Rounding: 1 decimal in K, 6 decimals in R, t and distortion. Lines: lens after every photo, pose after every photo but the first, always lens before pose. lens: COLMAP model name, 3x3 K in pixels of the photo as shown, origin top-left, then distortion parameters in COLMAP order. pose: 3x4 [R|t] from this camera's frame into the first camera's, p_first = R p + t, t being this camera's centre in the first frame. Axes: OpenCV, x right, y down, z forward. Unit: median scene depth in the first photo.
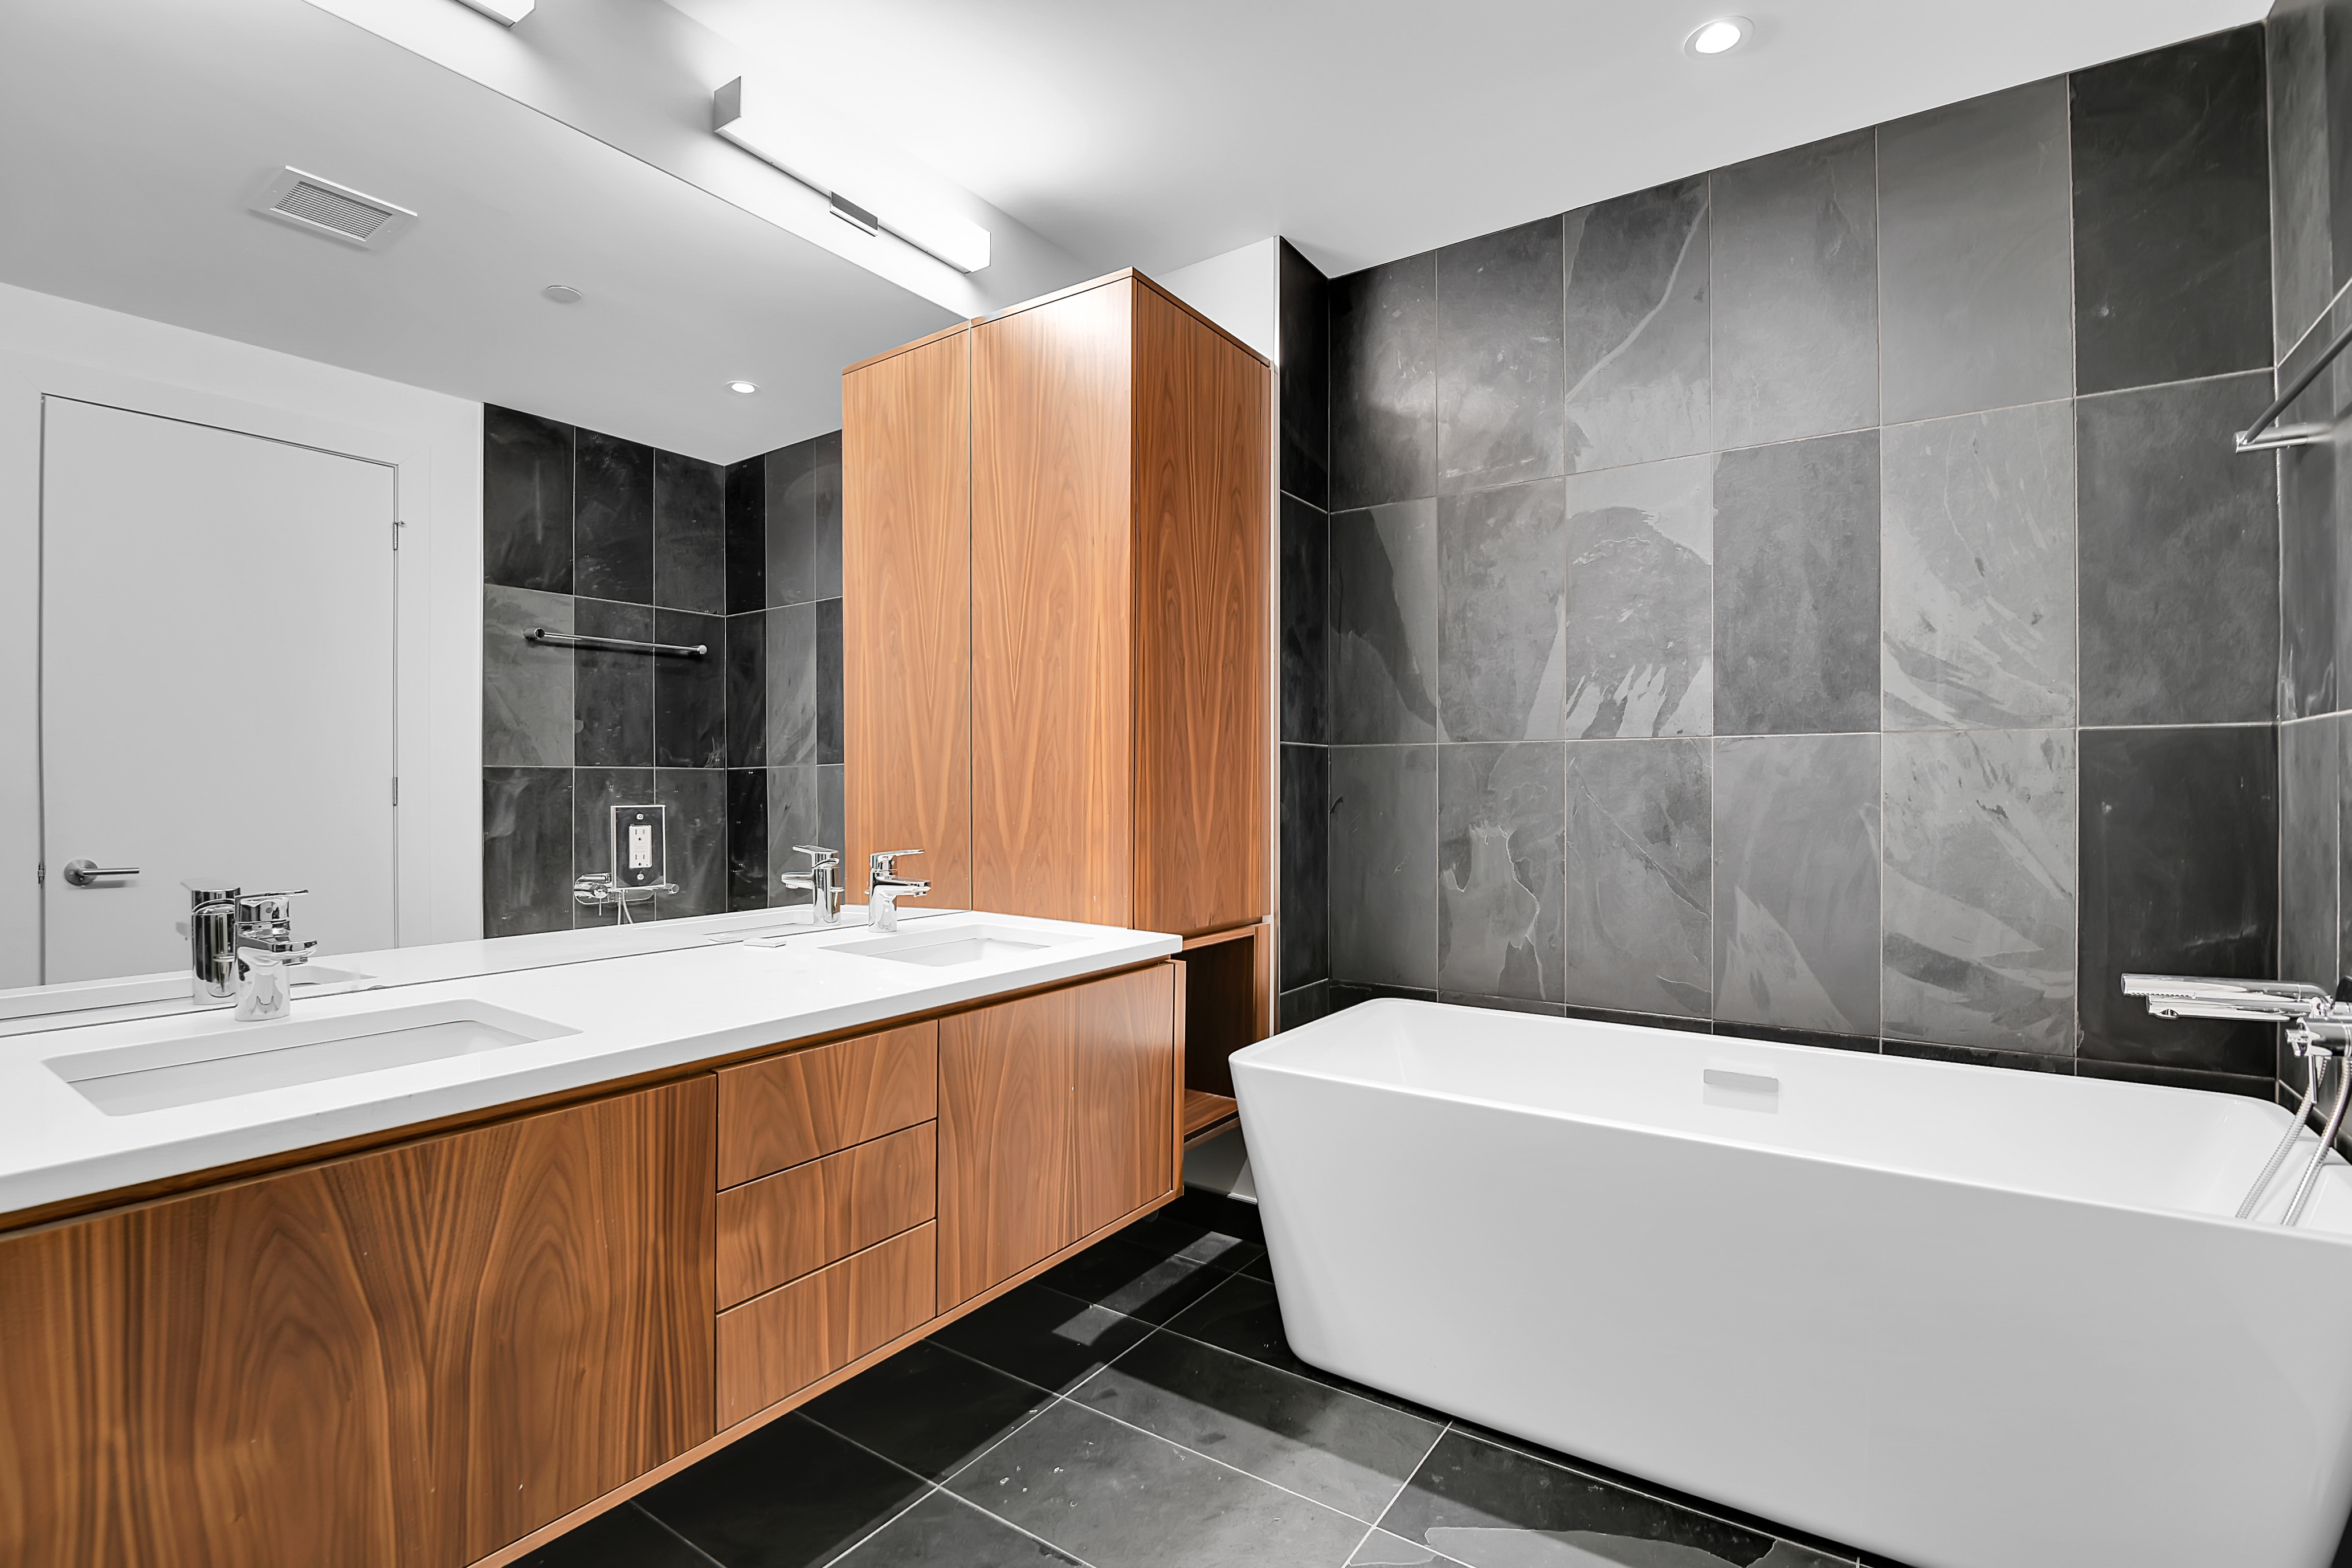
lens RADIAL K [[1095.9, 0, 1164.2], [0, 1095.9, 784.8], [0, 0, 1]] dist [-0.000099, -0.013809]
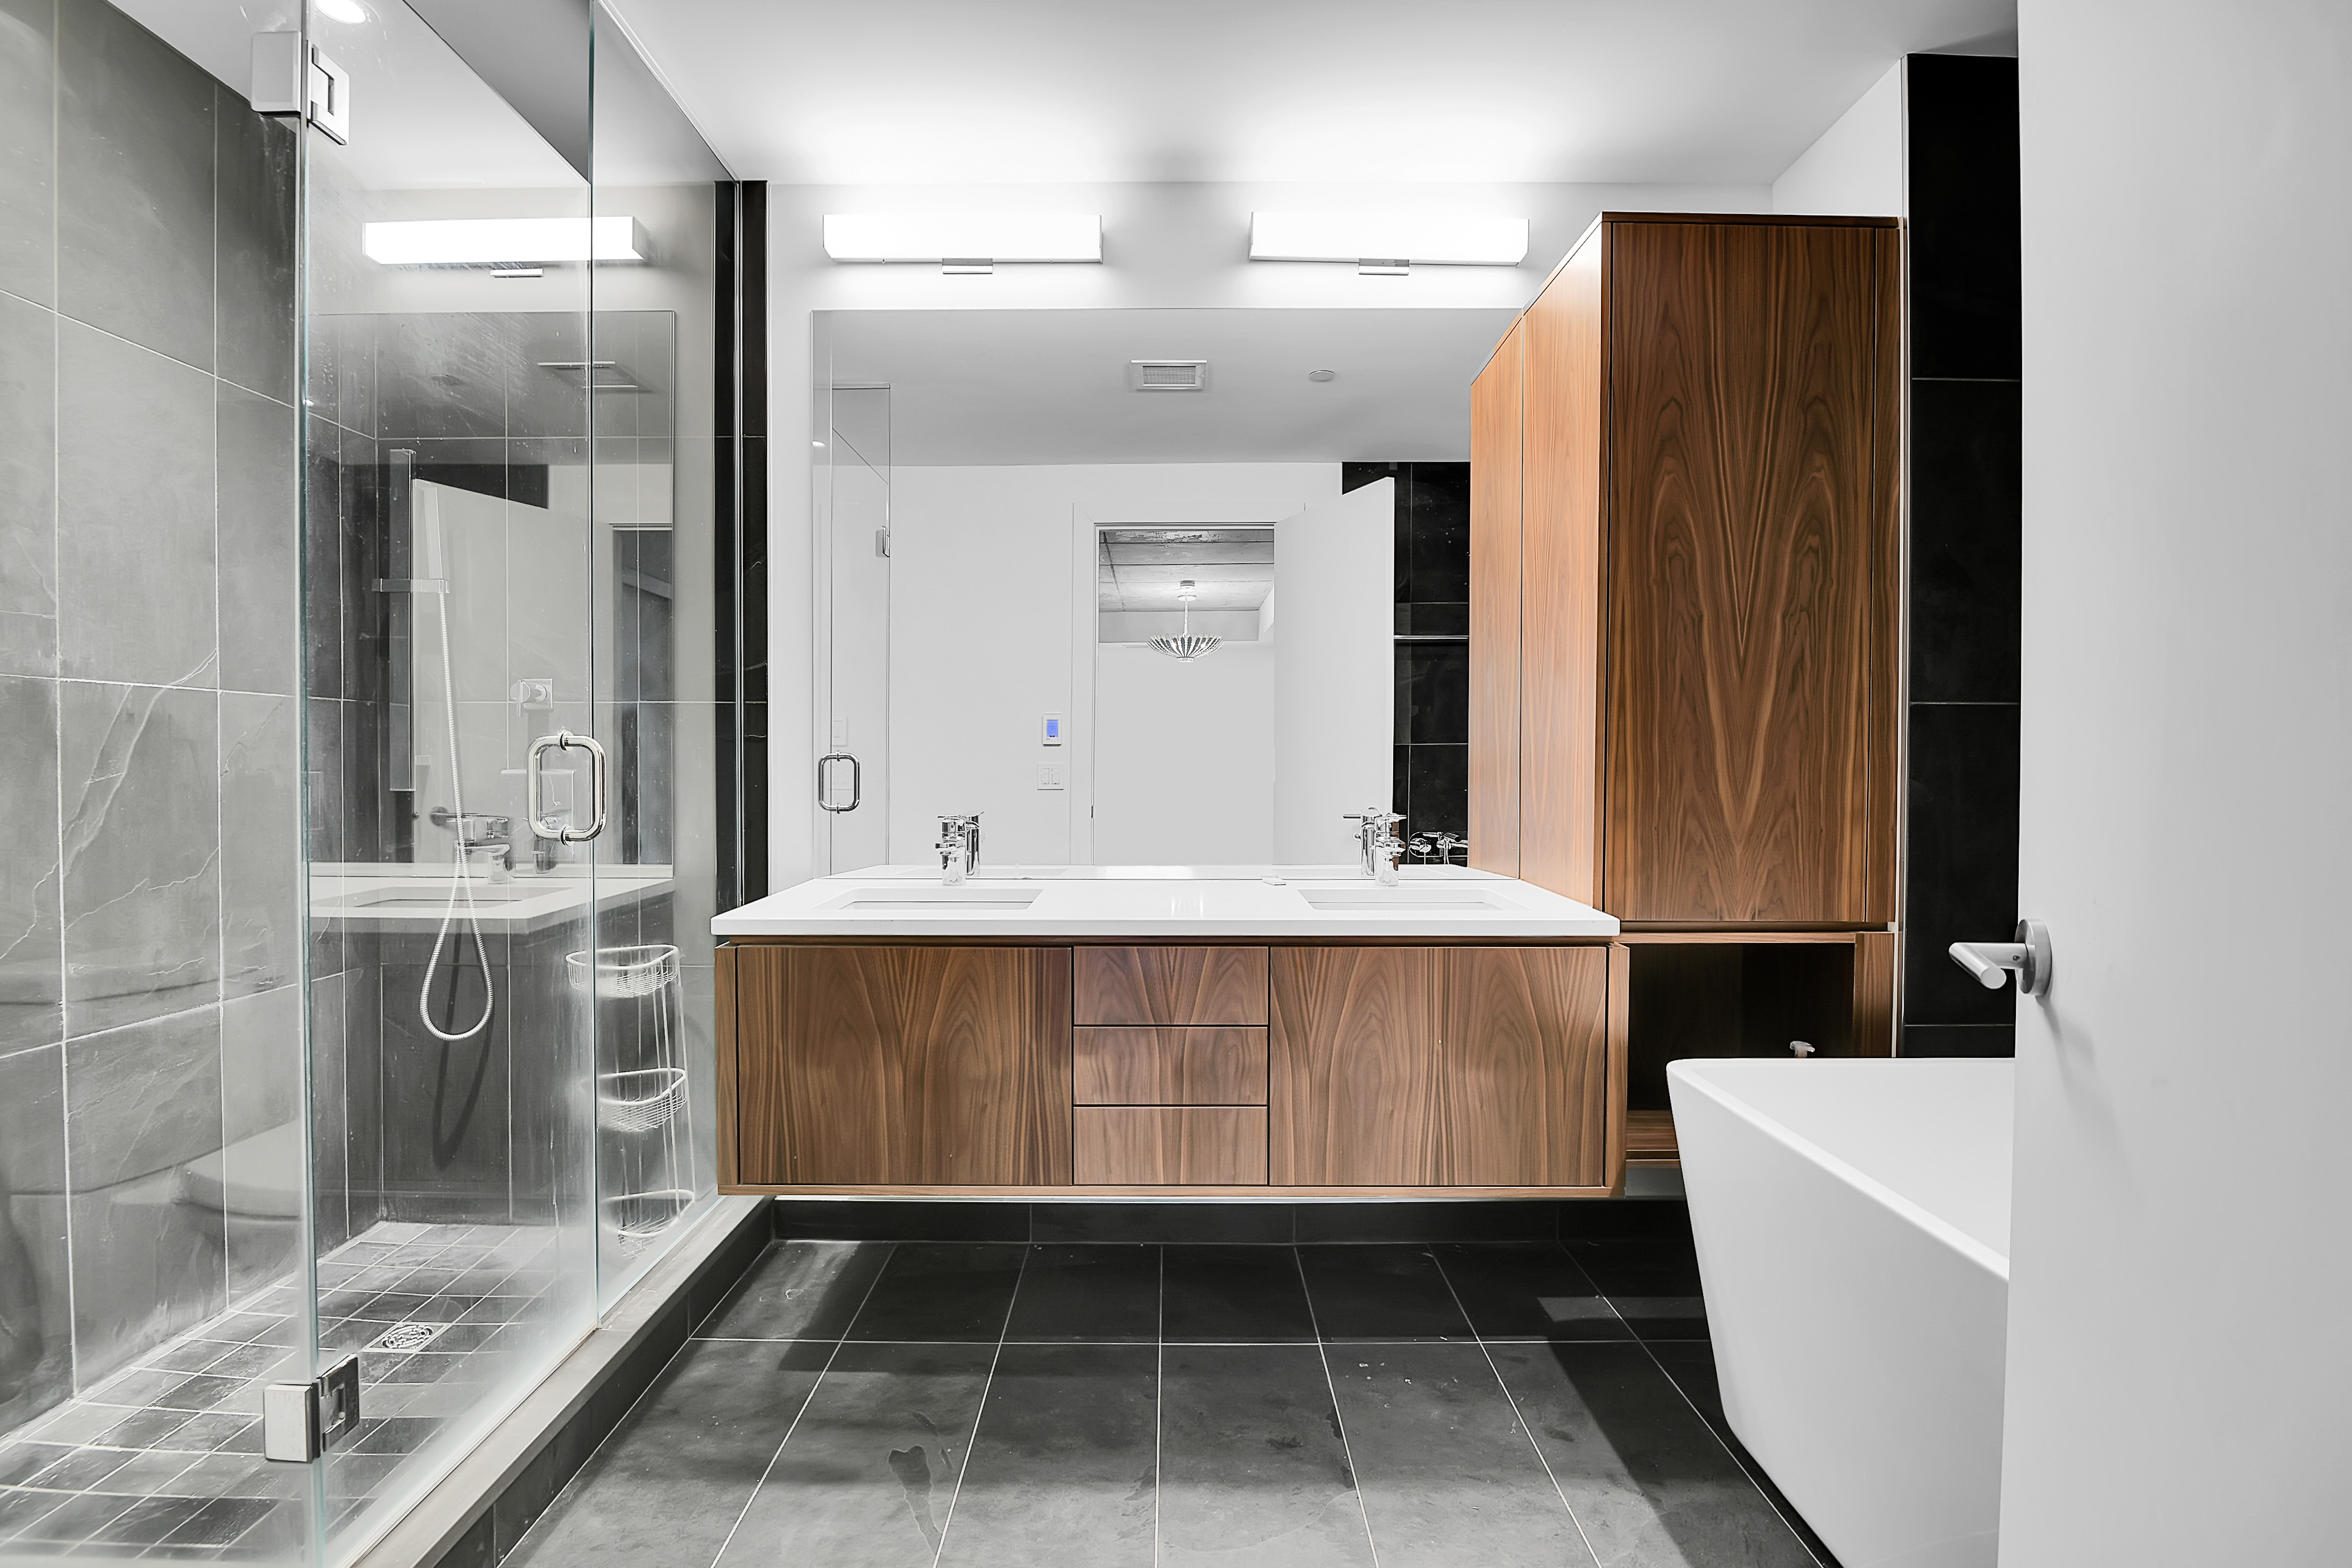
lens RADIAL K [[1095.9, 0, 1164.2], [0, 1095.9, 784.8], [0, 0, 1]] dist [-0.000099, -0.013809]
pose [[0.562353, 0.012327, -0.826805, 0.627513], [-0.000756, 0.999896, 0.014394, 0.011696], [0.826897, -0.007469, 0.562304, 0.174188]]
